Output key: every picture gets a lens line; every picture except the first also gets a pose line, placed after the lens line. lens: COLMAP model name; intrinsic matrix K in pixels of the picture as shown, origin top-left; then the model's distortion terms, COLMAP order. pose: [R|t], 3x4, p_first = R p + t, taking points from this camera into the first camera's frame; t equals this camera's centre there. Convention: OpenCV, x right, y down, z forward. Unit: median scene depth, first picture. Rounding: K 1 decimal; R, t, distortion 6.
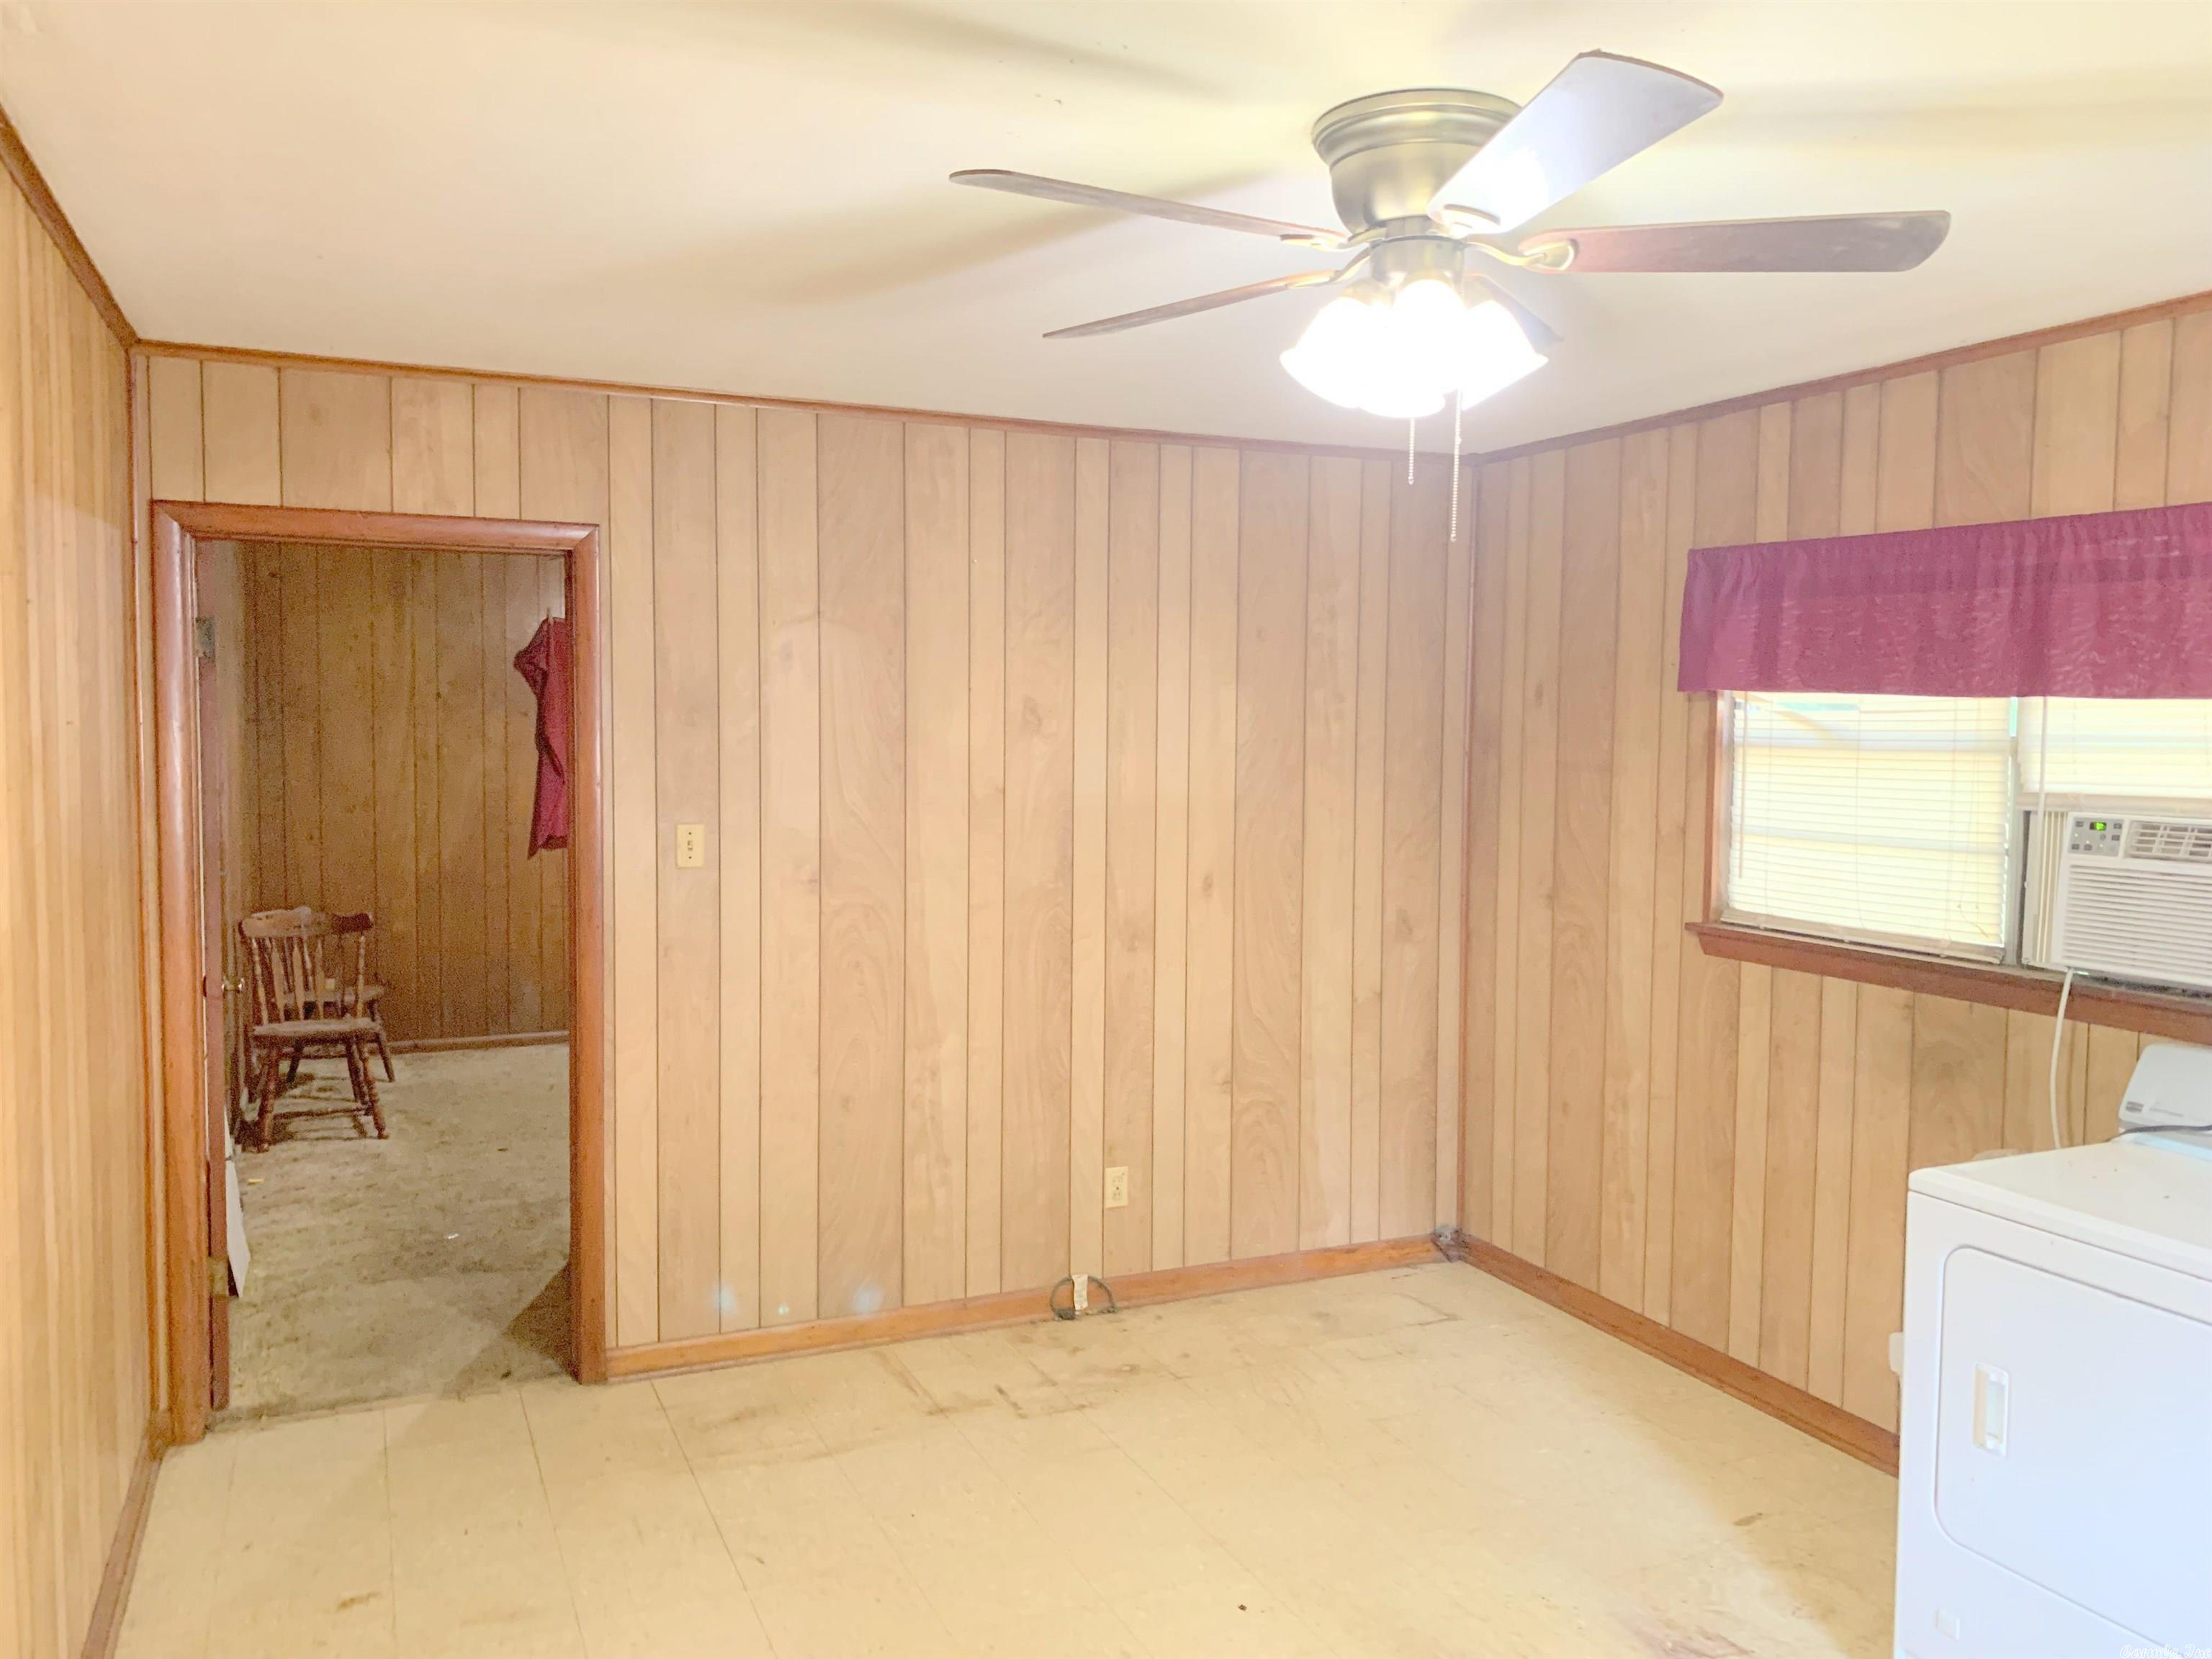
lens RADIAL K [[1674.9, 0, 1106.0], [0, 1674.9, 829.5], [0, 0, 1]] dist [-0.000019, -0.000032]
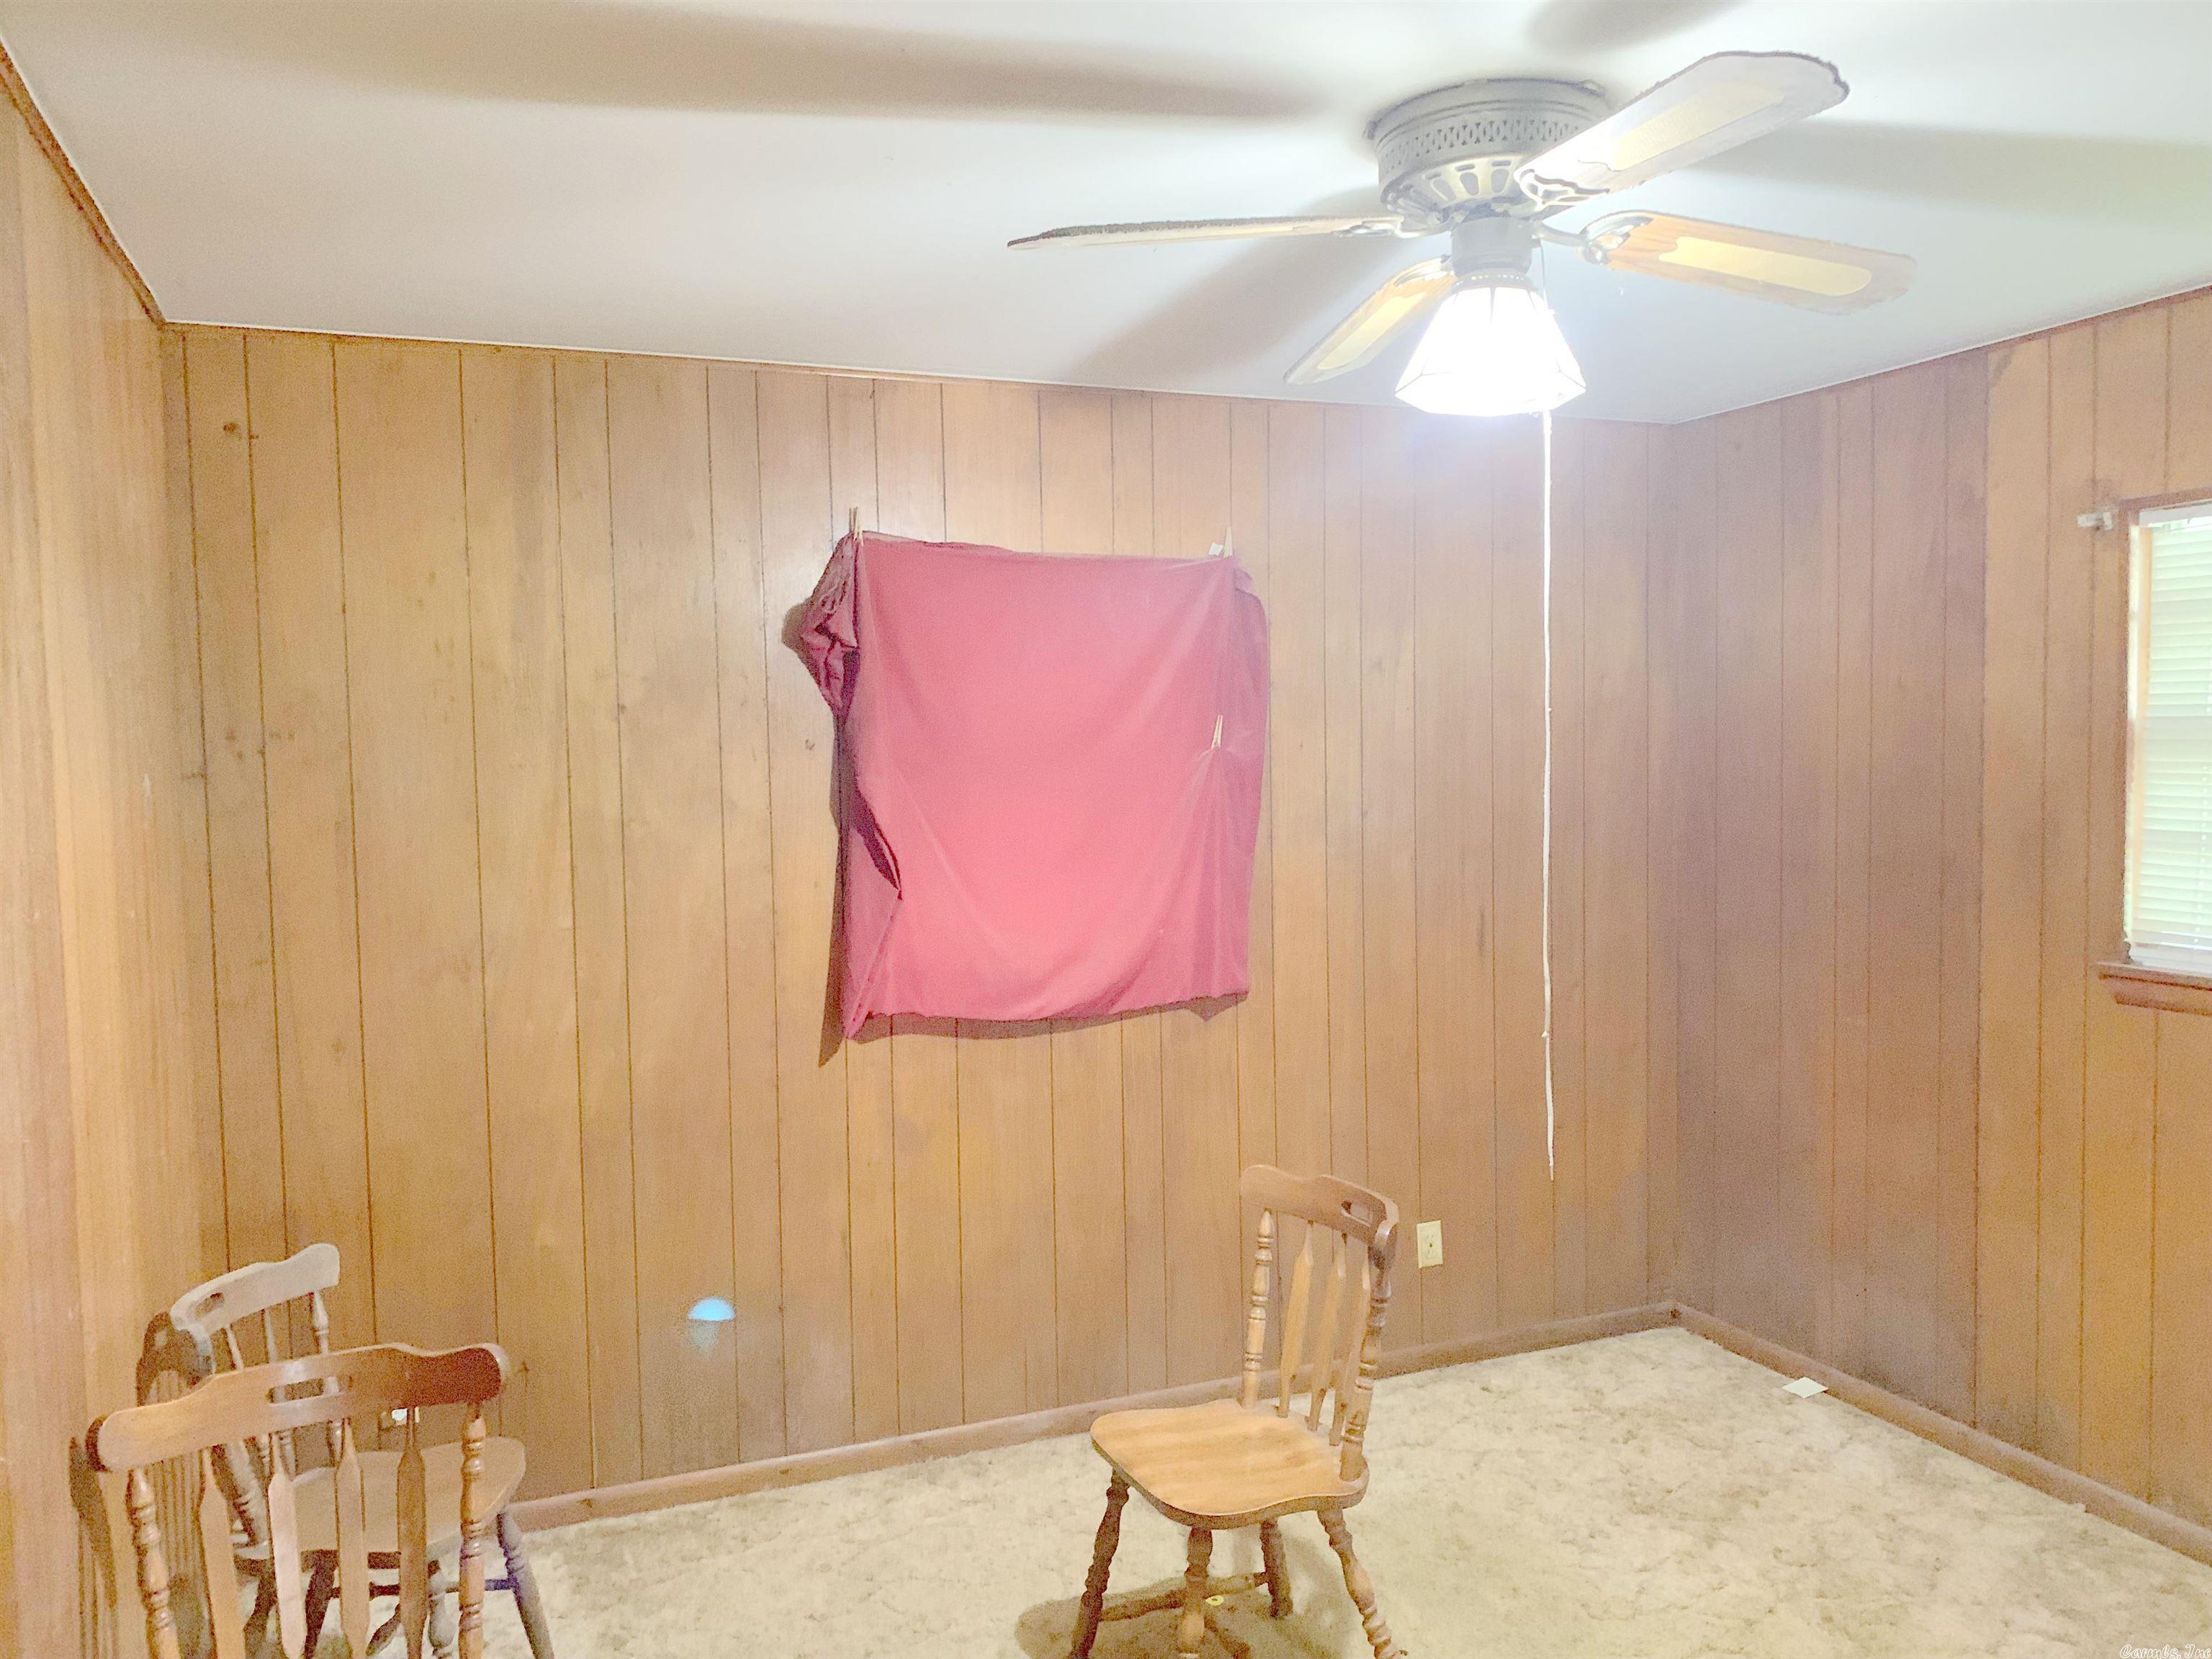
lens RADIAL K [[1674.9, 0, 1106.0], [0, 1674.9, 829.5], [0, 0, 1]] dist [-0.000019, -0.000032]
pose [[0.998943, -0.025093, -0.038522, -0.251724], [0.024818, 0.999663, -0.007604, -0.041112], [0.038700, 0.006640, 0.999229, 0.557248]]
